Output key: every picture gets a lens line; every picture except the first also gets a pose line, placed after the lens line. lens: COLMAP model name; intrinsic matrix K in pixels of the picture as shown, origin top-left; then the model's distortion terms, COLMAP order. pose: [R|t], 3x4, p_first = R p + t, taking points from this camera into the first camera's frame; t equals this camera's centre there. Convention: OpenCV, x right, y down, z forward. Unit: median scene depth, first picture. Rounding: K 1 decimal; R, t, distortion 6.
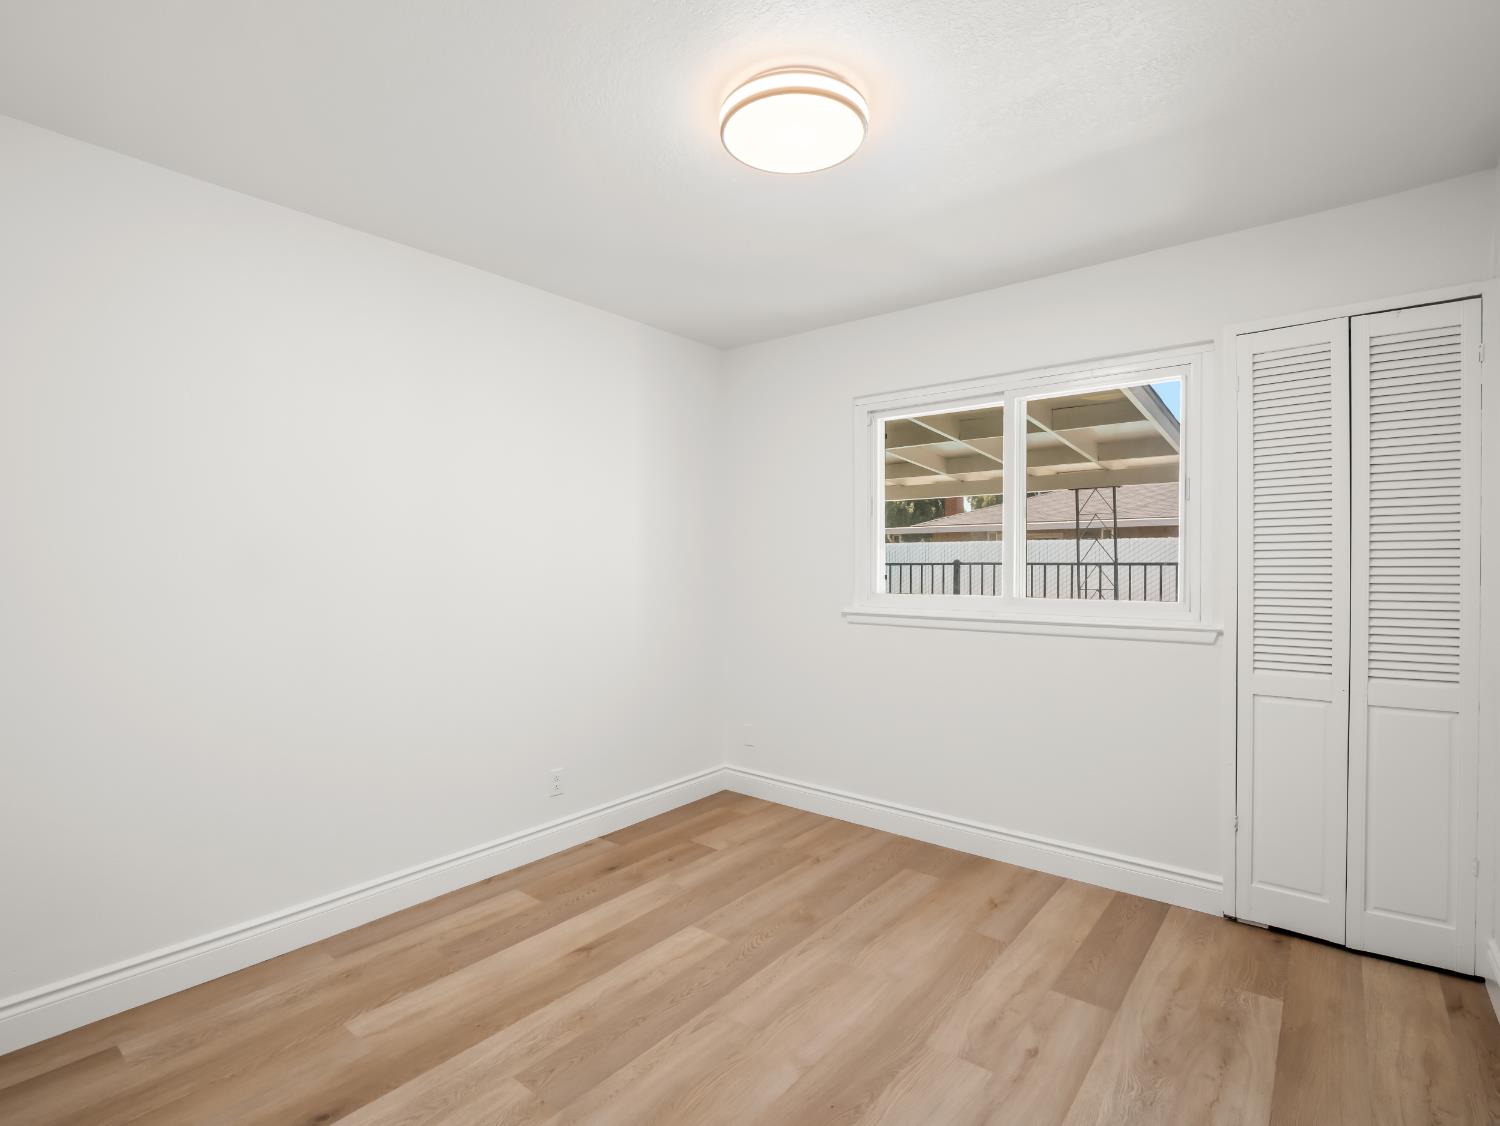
lens RADIAL K [[732.7, 0, 750.0], [0, 732.7, 563.0], [0, 0, 1]] dist [-0.015313, -0.000070]
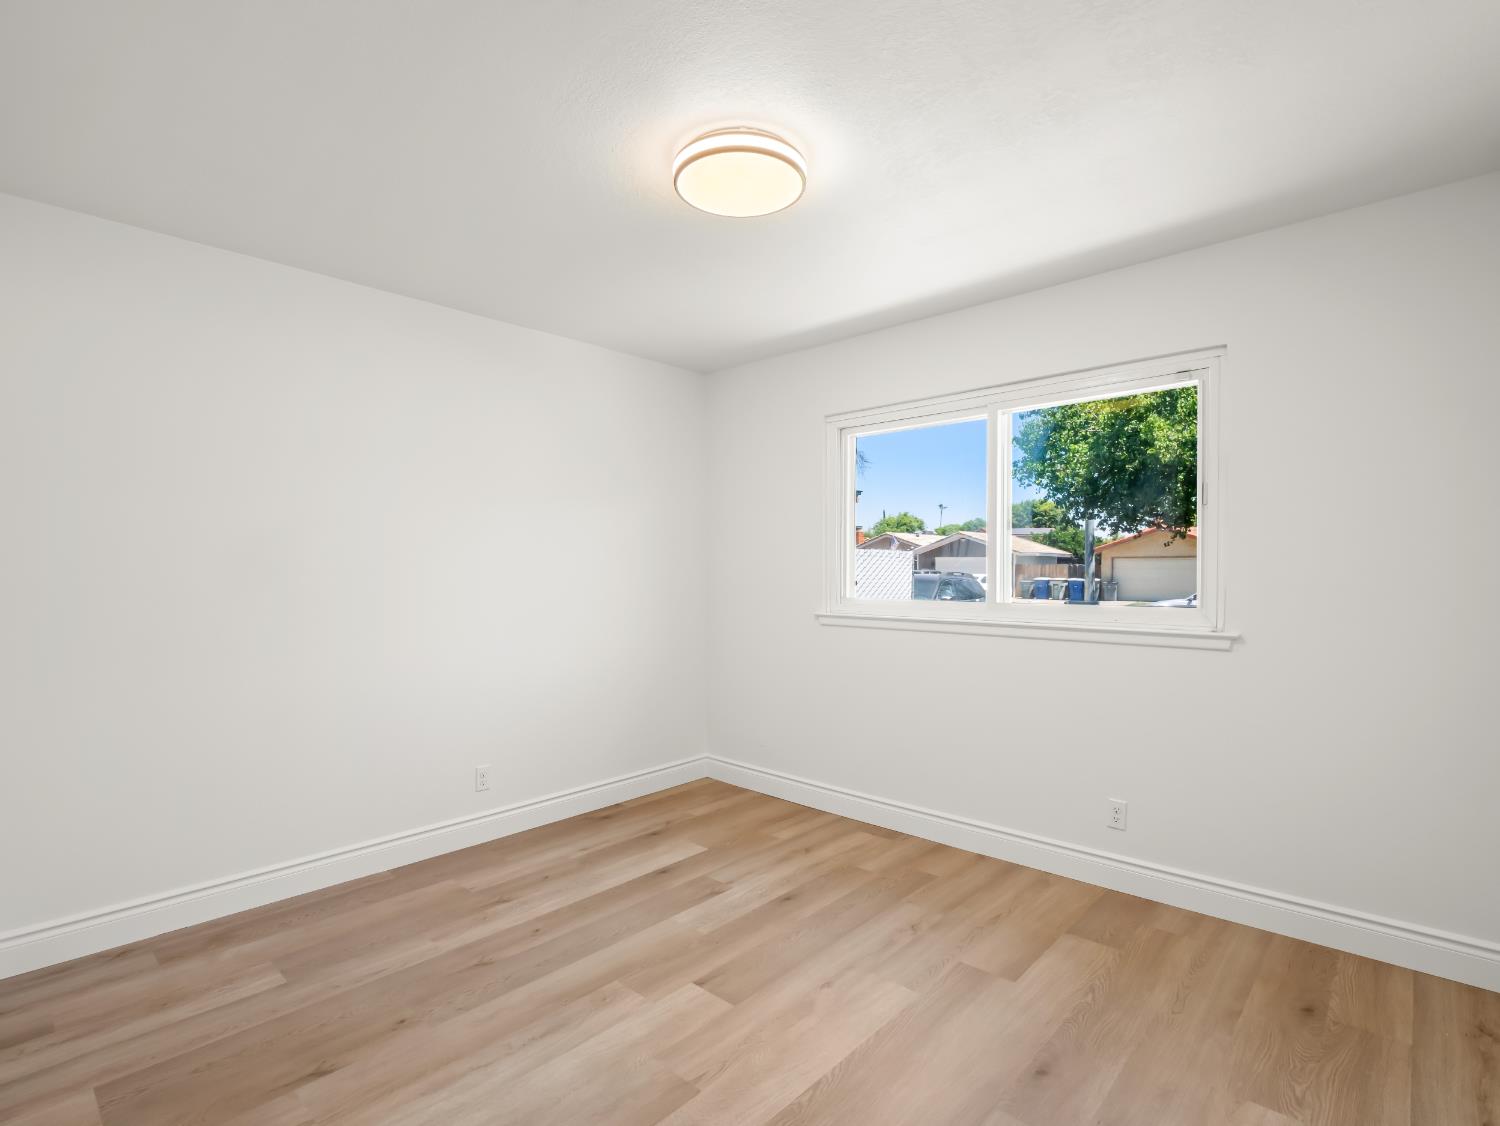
lens RADIAL K [[730.6, 0, 756.1], [0, 730.6, 568.3], [0, 0, 1]] dist [0.000626, -0.000122]
pose [[0.998246, -0.002621, -0.059152, 0.102380], [0.002481, 0.999994, -0.002452, 0.001072], [0.059158, 0.002301, 0.998246, -0.079425]]
